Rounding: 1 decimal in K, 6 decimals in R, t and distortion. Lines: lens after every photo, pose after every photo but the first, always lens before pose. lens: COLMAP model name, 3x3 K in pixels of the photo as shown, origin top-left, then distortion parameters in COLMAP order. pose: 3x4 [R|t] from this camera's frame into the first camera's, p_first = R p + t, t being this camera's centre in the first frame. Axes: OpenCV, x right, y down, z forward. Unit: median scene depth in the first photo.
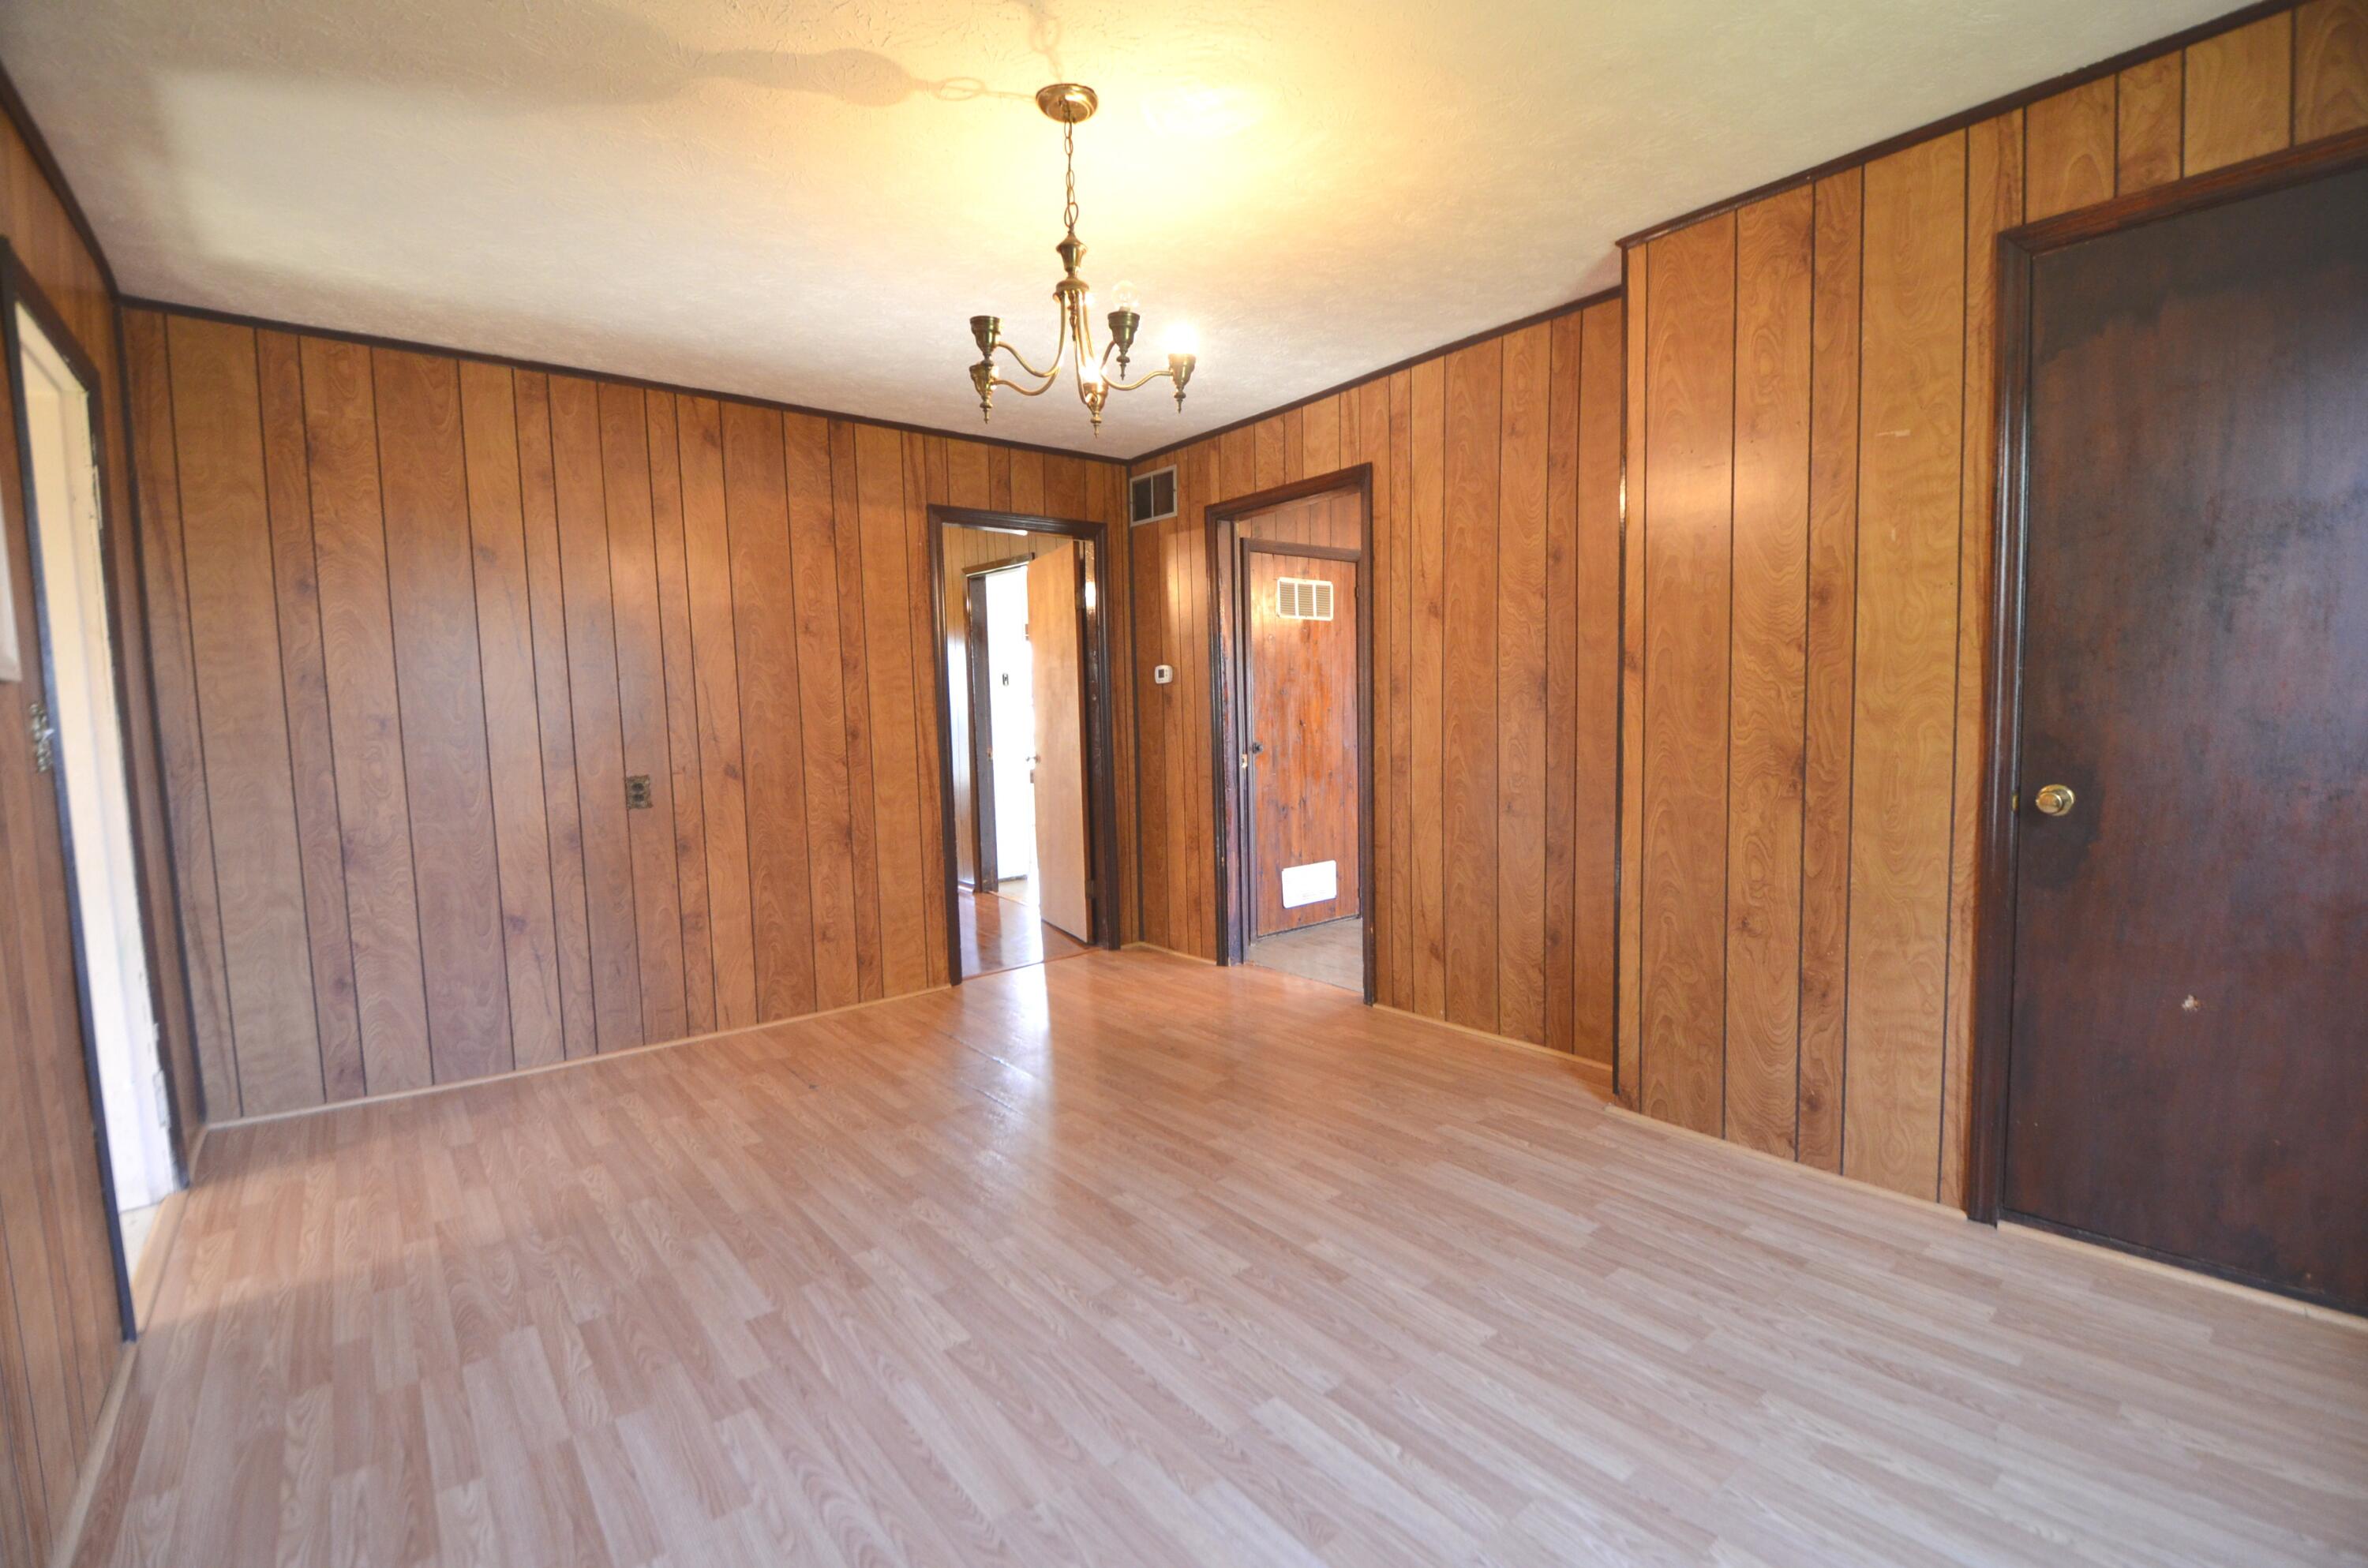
lens RADIAL K [[1050.7, 0, 1171.7], [0, 1050.7, 794.8], [0, 0, 1]] dist [-0.001382, -0.000185]
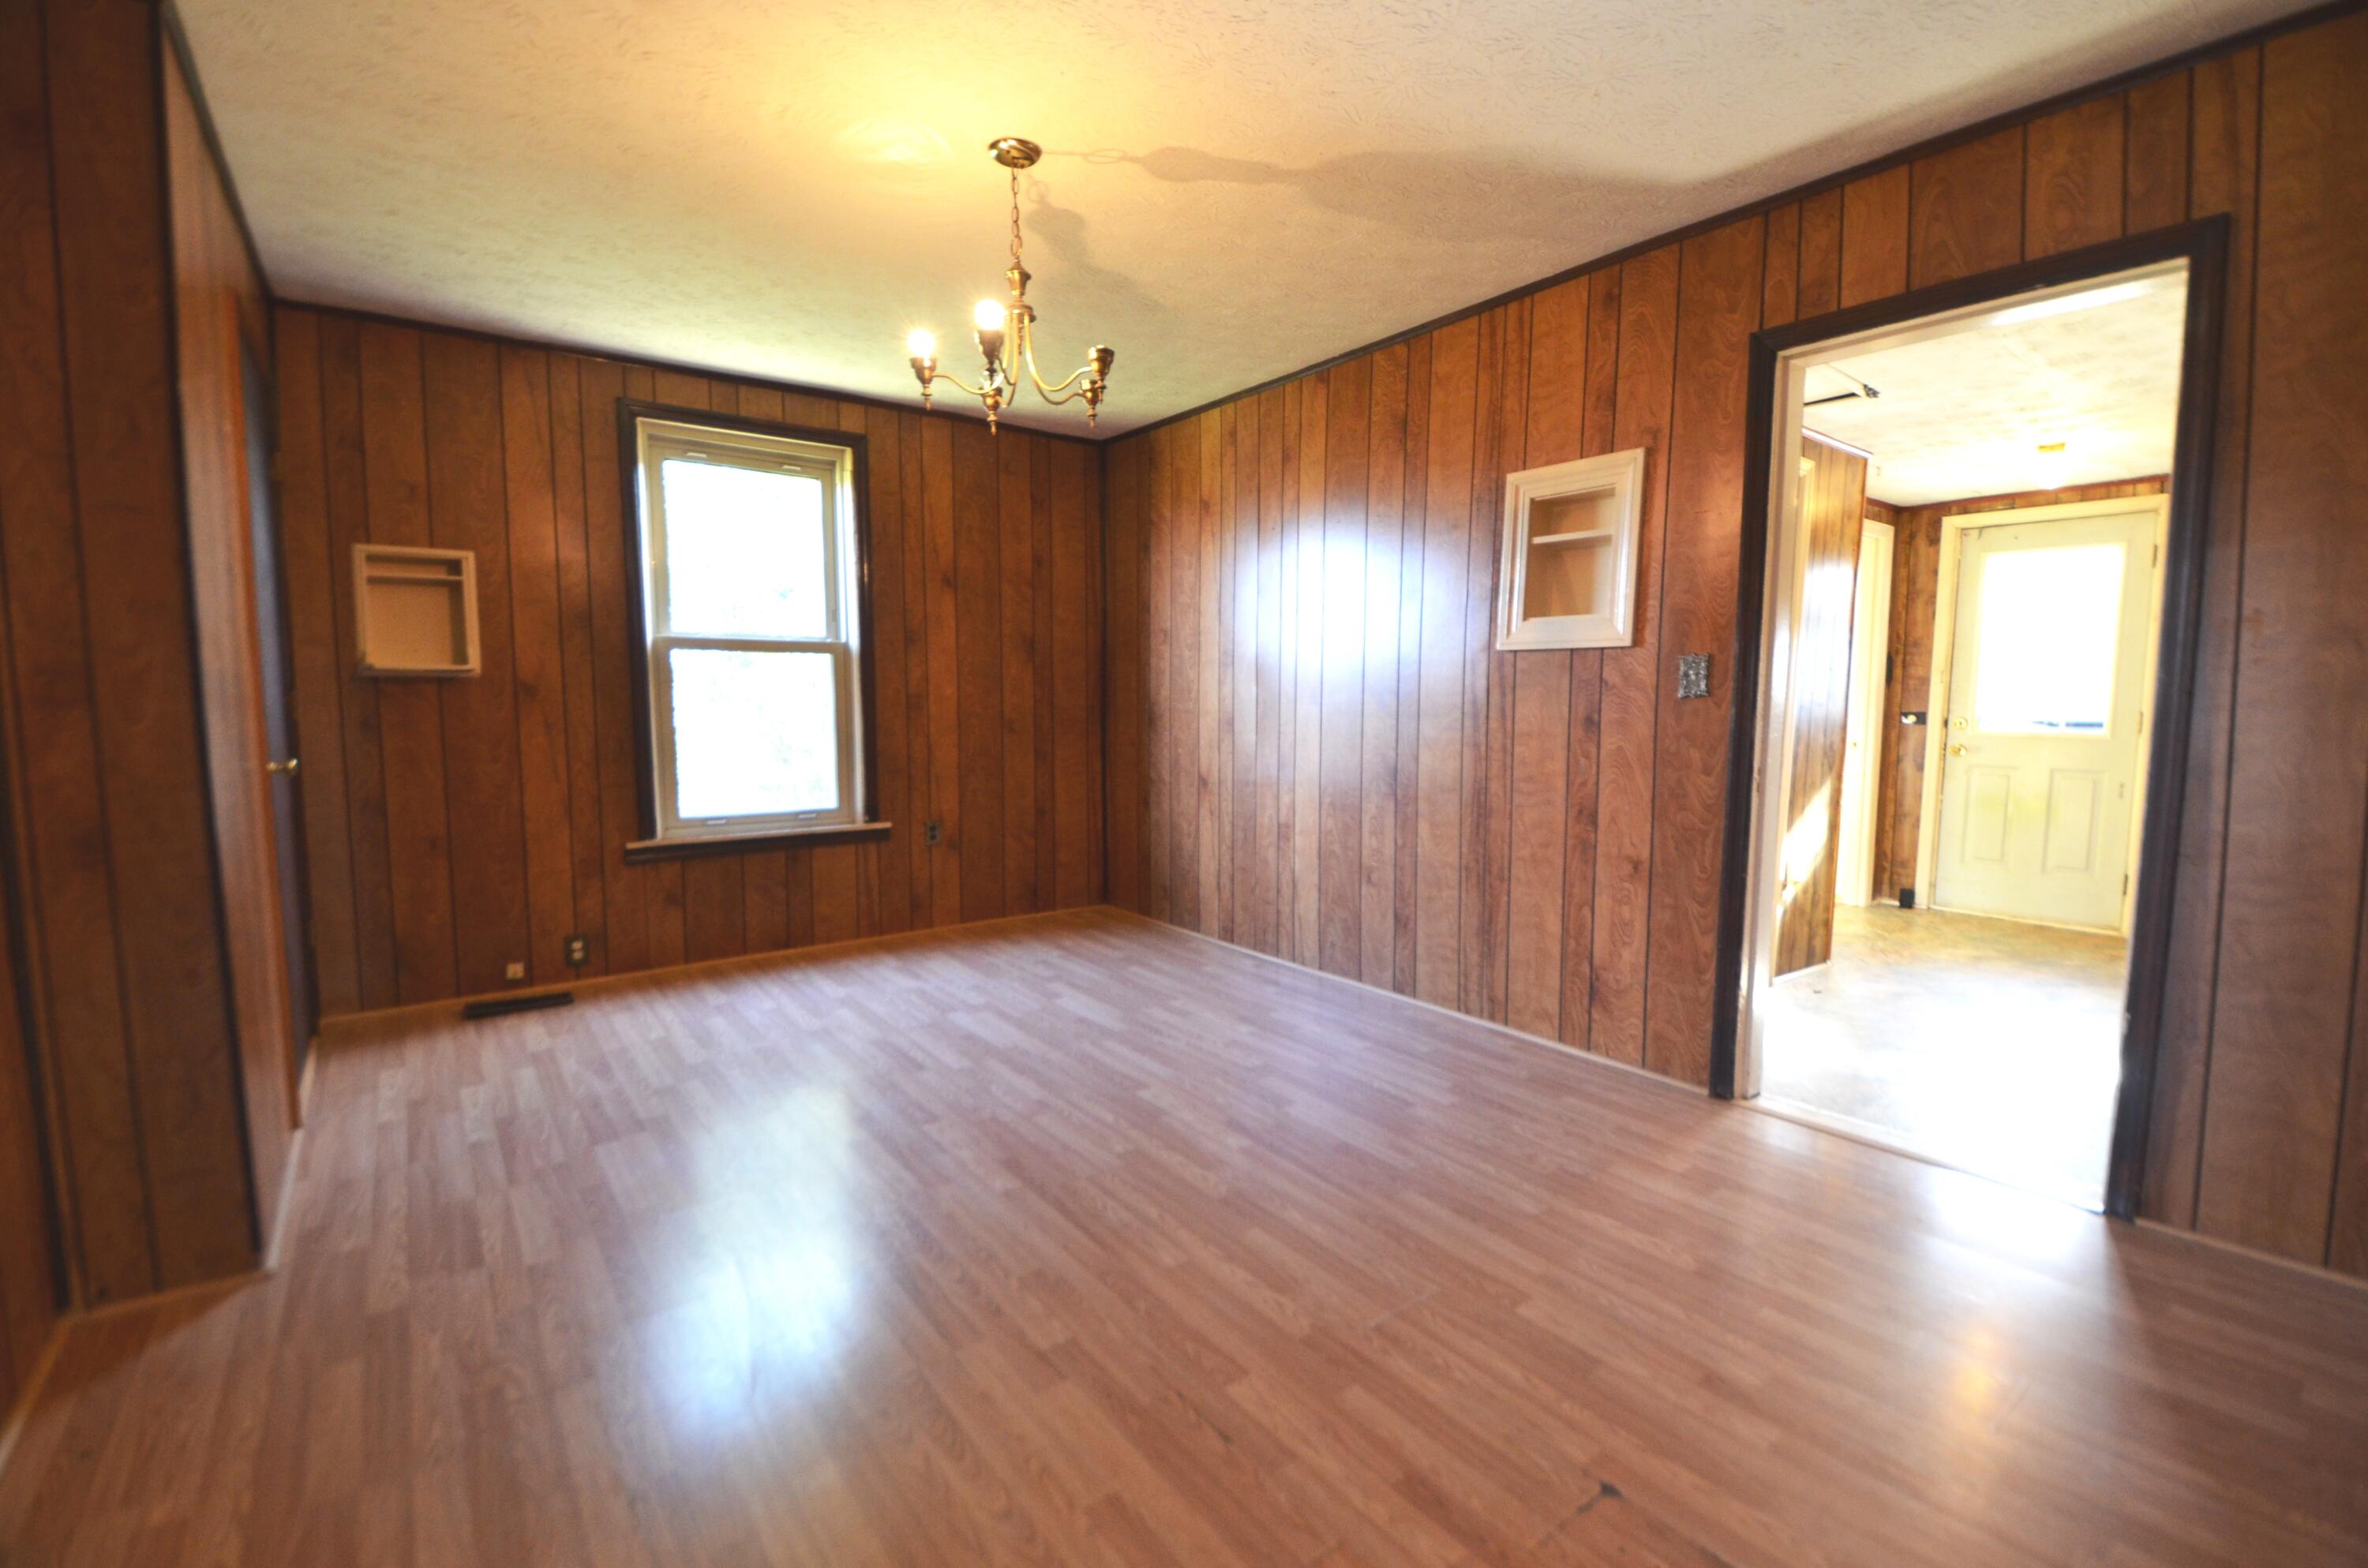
lens RADIAL K [[1050.7, 0, 1171.7], [0, 1050.7, 794.8], [0, 0, 1]] dist [-0.001382, -0.000185]
pose [[-0.999082, 0.022591, 0.036411, -0.287497], [0.028693, 0.983808, 0.176914, -0.157460], [-0.031824, 0.177796, -0.983553, 2.241206]]
